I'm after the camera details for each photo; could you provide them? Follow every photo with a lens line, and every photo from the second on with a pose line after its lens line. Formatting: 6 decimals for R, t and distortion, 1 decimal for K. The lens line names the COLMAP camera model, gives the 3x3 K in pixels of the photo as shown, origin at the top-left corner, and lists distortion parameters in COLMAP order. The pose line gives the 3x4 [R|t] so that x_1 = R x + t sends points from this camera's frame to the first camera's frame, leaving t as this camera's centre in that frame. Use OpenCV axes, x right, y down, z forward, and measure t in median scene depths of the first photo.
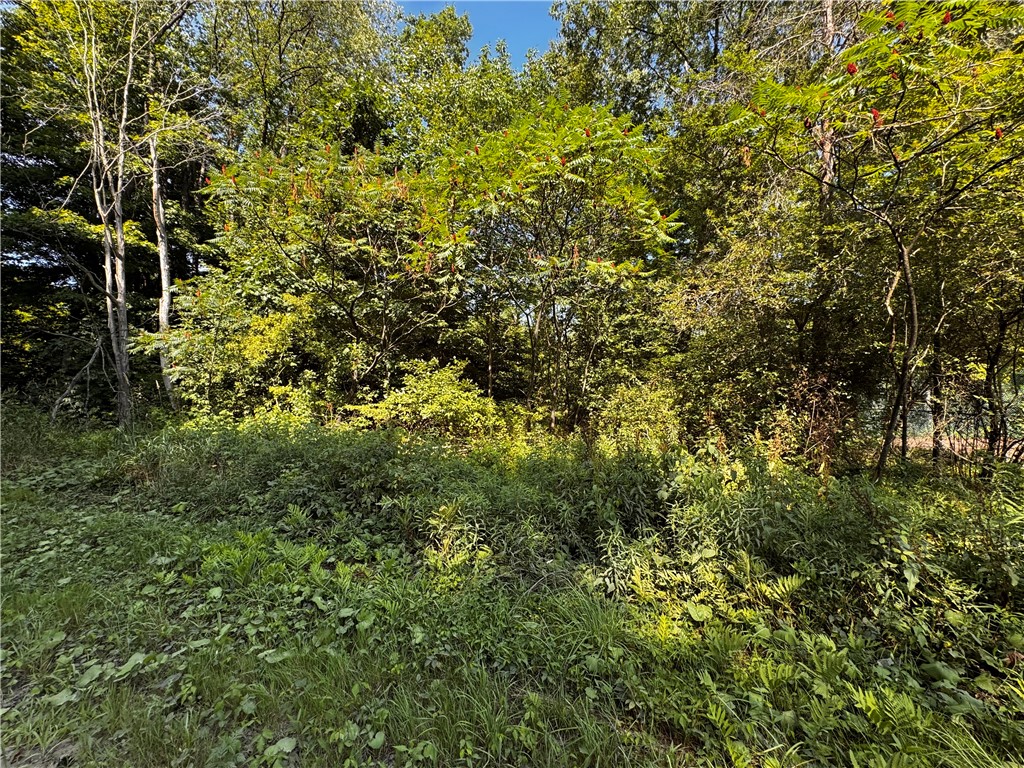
lens RADIAL K [[416.4, 0, 505.9], [0, 416.4, 378.1], [0, 0, 1]] dist [0.006668, -0.001611]
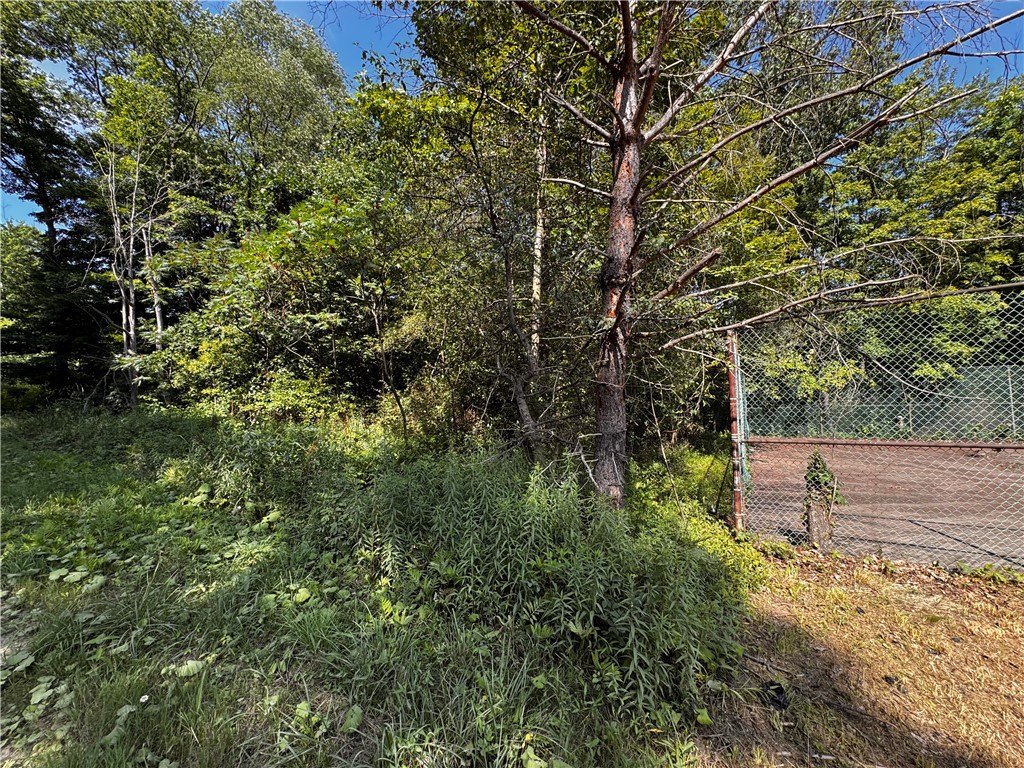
lens RADIAL K [[416.4, 0, 515.2], [0, 416.4, 384.0], [0, 0, 1]] dist [0.006668, -0.001611]
pose [[0.984455, -0.006220, -0.175526, 0.720373], [0.008990, 0.999847, 0.014991, -0.010988], [0.175406, -0.016336, 0.984361, -0.258699]]
